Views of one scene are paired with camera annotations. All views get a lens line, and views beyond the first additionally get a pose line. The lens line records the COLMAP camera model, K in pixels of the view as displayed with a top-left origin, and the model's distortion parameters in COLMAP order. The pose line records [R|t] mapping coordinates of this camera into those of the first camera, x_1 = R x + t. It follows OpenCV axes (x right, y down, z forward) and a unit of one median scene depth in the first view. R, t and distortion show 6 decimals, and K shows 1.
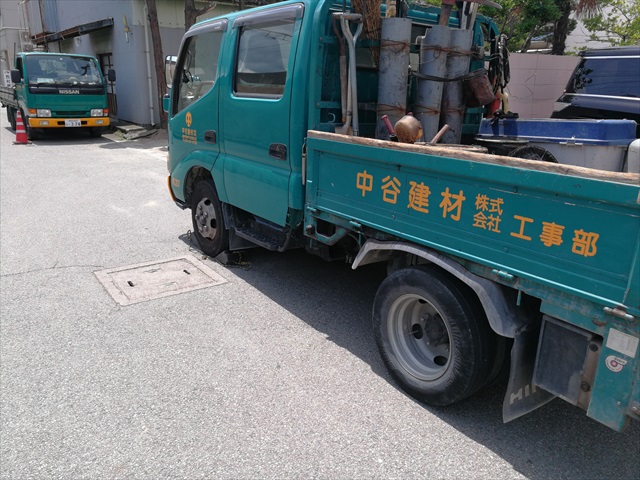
lens RADIAL K [[502.6, 0, 320.0], [0, 502.6, 240.0], [0, 0, 1]] dist [0.002578, -0.009477]
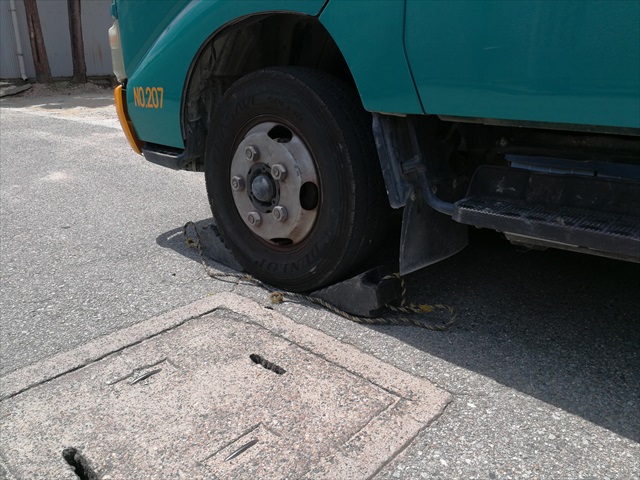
lens RADIAL K [[502.6, 0, 320.0], [0, 502.6, 240.0], [0, 0, 1]] dist [0.002578, -0.009477]
pose [[0.976093, -0.090030, 0.197830, -0.268333], [0.080724, 0.995239, 0.054625, -0.021139], [-0.201806, -0.037349, 0.978713, 0.662242]]
